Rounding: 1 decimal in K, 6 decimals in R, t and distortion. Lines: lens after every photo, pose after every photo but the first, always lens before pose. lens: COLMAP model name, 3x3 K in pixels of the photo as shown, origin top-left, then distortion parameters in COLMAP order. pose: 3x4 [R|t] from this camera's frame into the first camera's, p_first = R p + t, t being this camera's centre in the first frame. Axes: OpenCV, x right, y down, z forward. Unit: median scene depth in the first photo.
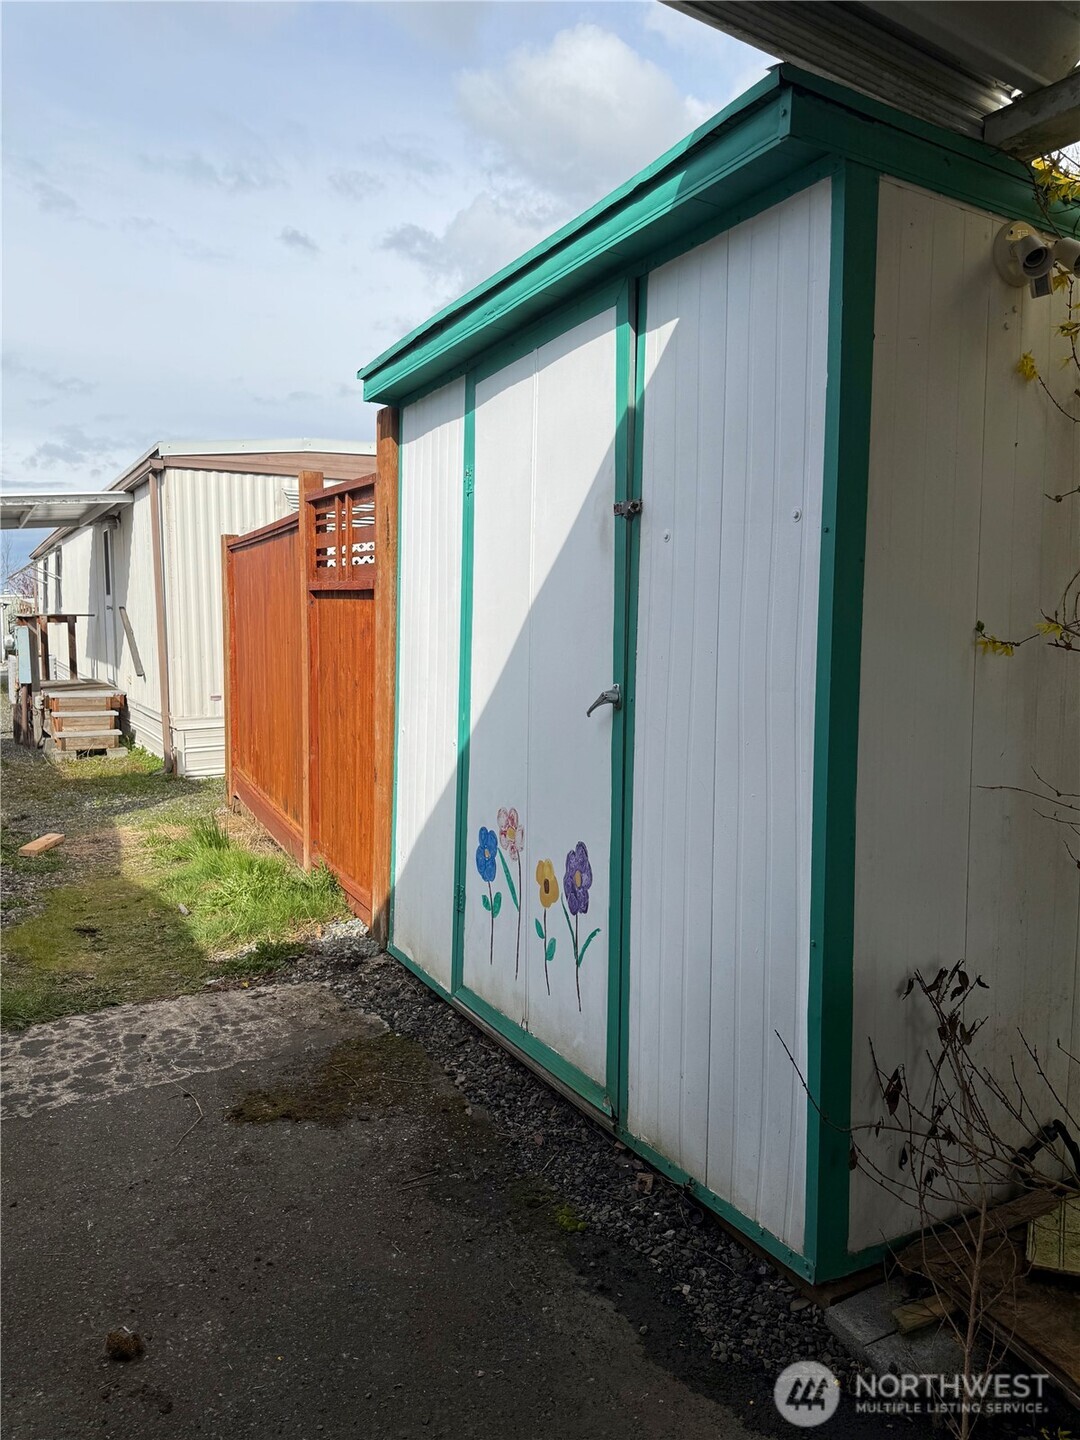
lens RADIAL K [[1028.6, 0, 533.9], [0, 1028.6, 713.6], [0, 0, 1]] dist [0.007502, 0.002747]
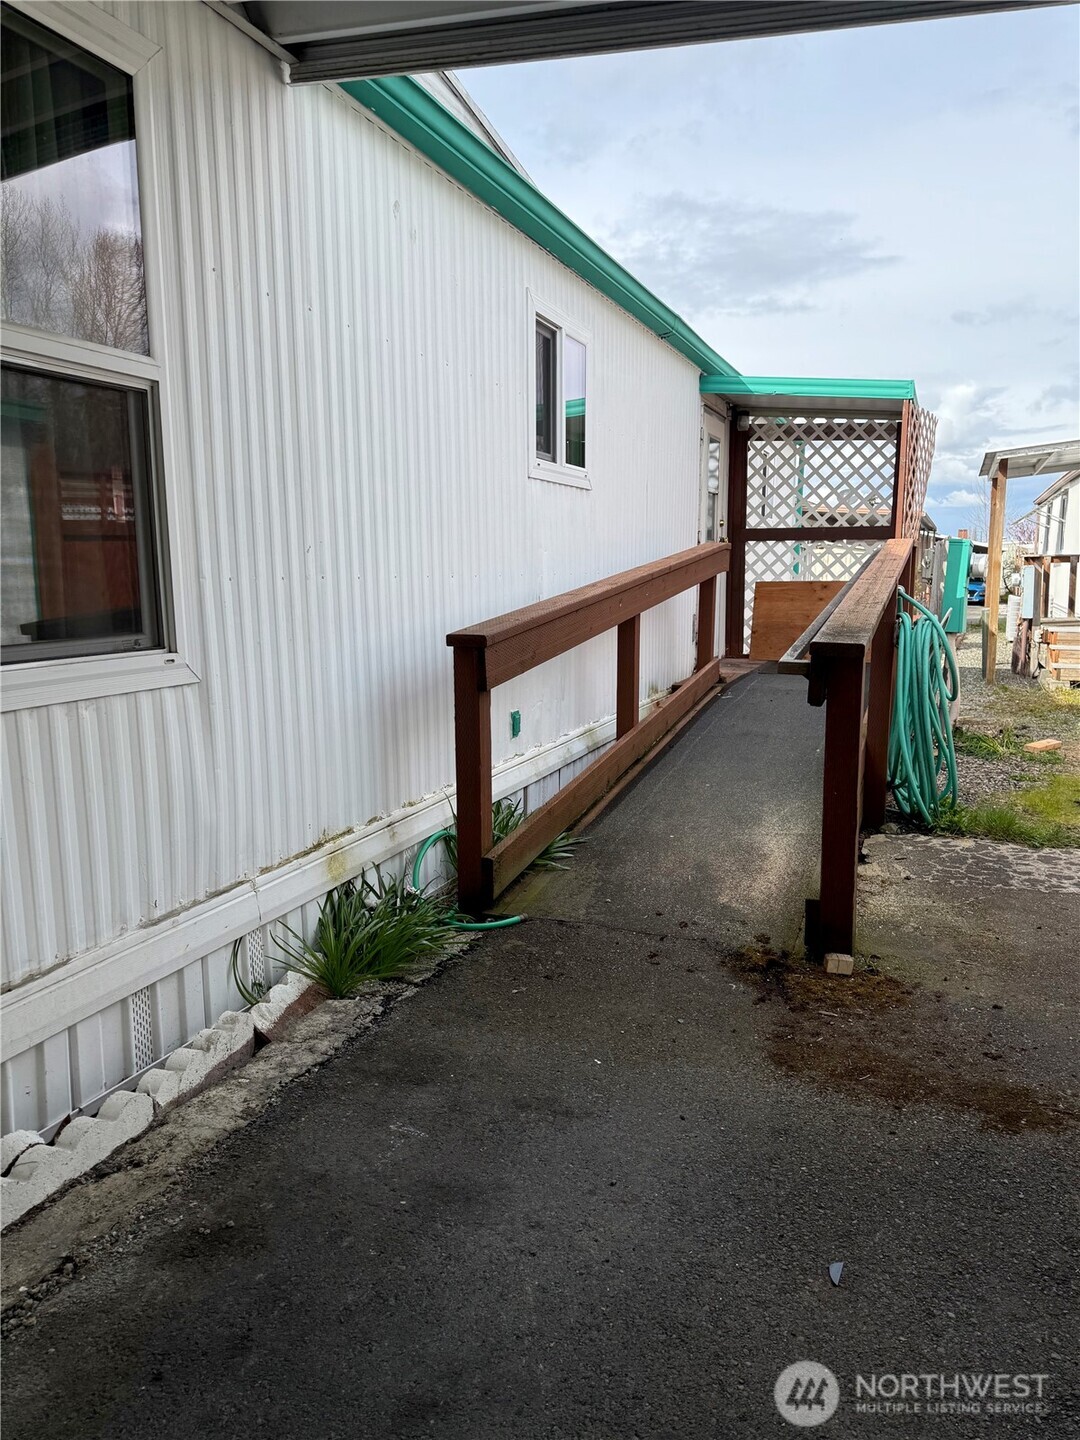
lens RADIAL K [[1028.6, 0, 534.8], [0, 1028.6, 724.8], [0, 0, 1]] dist [0.007502, 0.002747]
pose [[0.630779, 0.097090, -0.769864, 0.031507], [-0.050271, 0.995170, 0.084316, 0.017022], [0.774332, -0.014483, 0.632614, -0.100625]]
